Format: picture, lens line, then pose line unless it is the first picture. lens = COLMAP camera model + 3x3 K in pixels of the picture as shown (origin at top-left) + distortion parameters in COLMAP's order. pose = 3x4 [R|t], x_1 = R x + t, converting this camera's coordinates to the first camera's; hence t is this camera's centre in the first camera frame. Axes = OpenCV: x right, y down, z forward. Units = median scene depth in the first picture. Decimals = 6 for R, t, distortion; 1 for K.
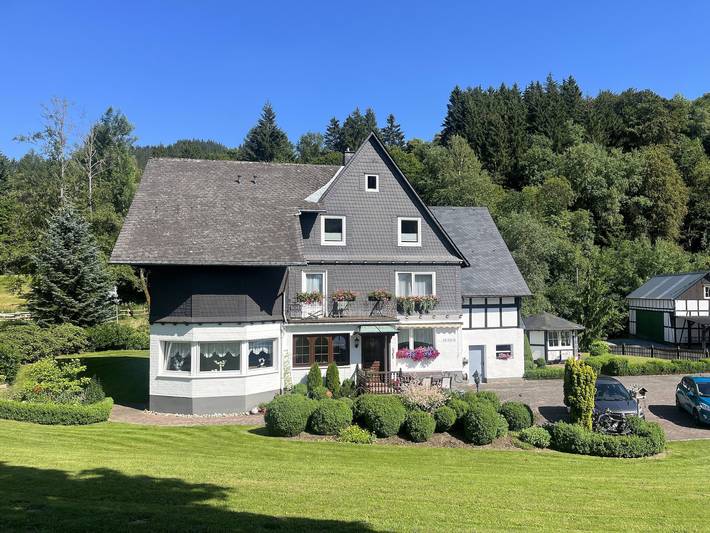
lens RADIAL K [[531.4, 0, 357.1], [0, 531.4, 267.4], [0, 0, 1]] dist [0.008140, -0.005380]
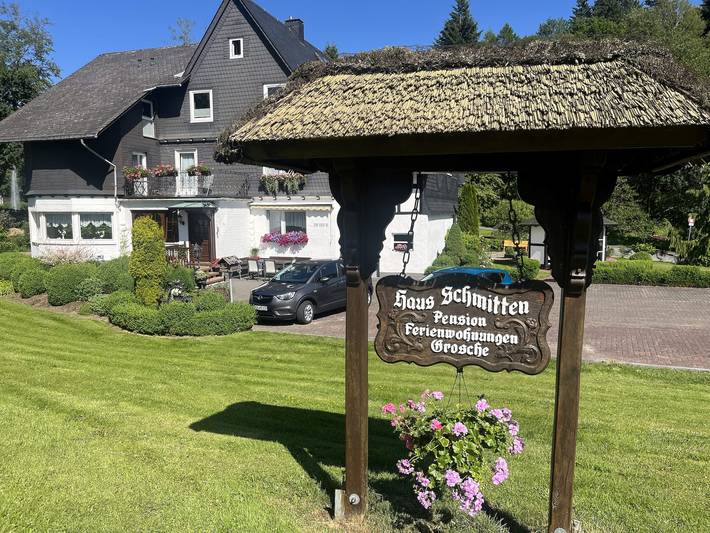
lens RADIAL K [[531.4, 0, 355.7], [0, 531.4, 264.7], [0, 0, 1]] dist [0.008140, -0.005380]
pose [[0.865153, 0.057309, -0.498223, 0.692482], [0.018428, 0.989146, 0.145778, 0.079072], [0.501169, -0.135302, 0.854706, 0.284841]]
